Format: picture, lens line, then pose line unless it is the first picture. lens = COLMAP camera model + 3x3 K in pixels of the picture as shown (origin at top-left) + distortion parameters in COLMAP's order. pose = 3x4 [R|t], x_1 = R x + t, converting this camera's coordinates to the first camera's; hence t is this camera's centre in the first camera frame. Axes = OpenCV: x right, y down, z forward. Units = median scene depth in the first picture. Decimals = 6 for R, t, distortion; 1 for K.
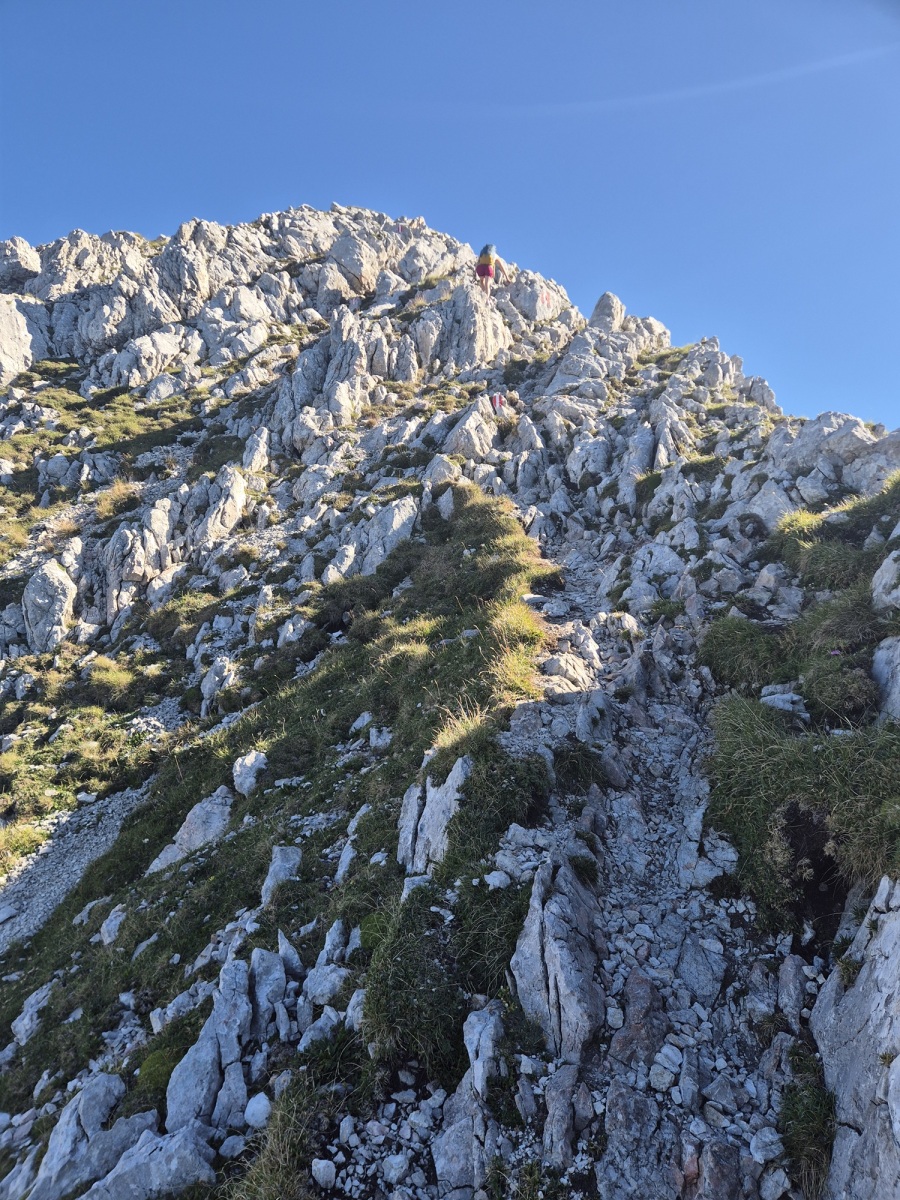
lens RADIAL K [[800.0, 0, 451.8], [0, 800.0, 601.3], [0, 0, 1]] dist [0.012563, 0.000759]
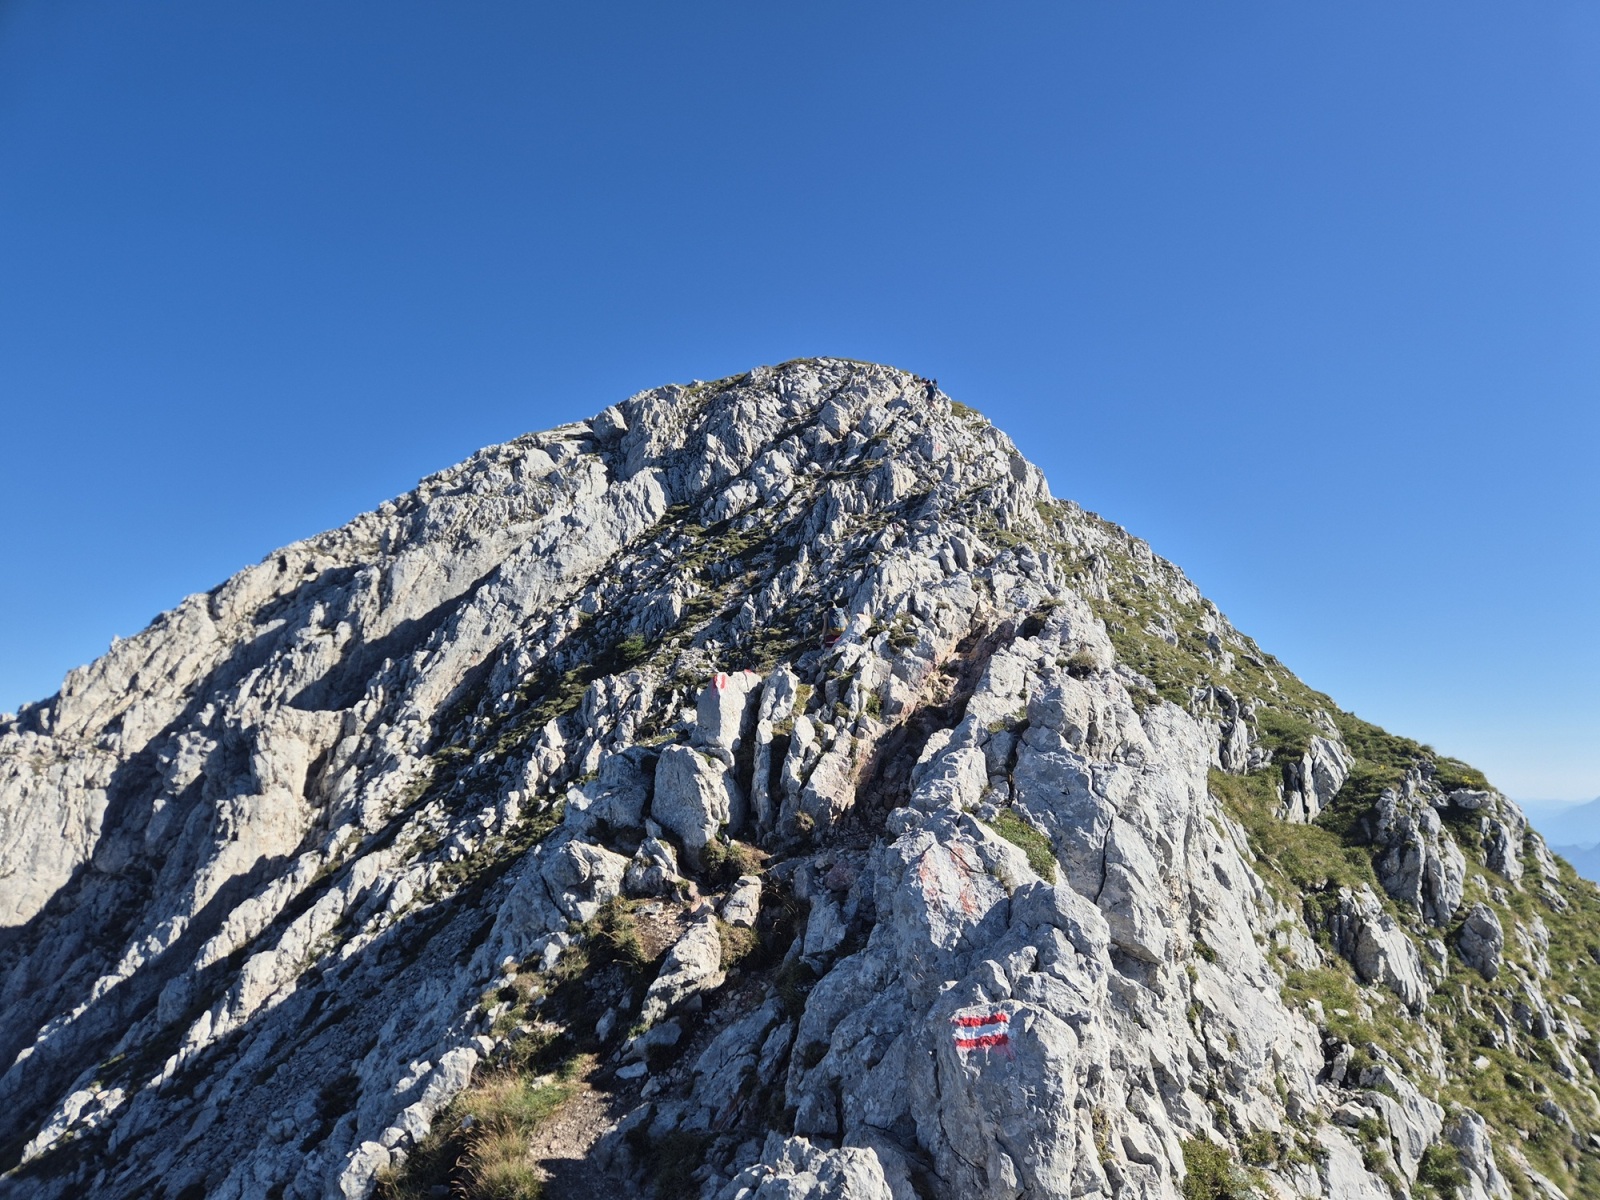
lens RADIAL K [[1066.7, 0, 799.9], [0, 1066.7, 600.5], [0, 0, 1]] dist [0.012563, 0.000759]
pose [[0.978984, -0.094226, -0.180866, 0.270530], [0.082660, 0.994083, -0.070471, 0.151957], [0.186436, 0.054040, 0.980980, -1.815526]]
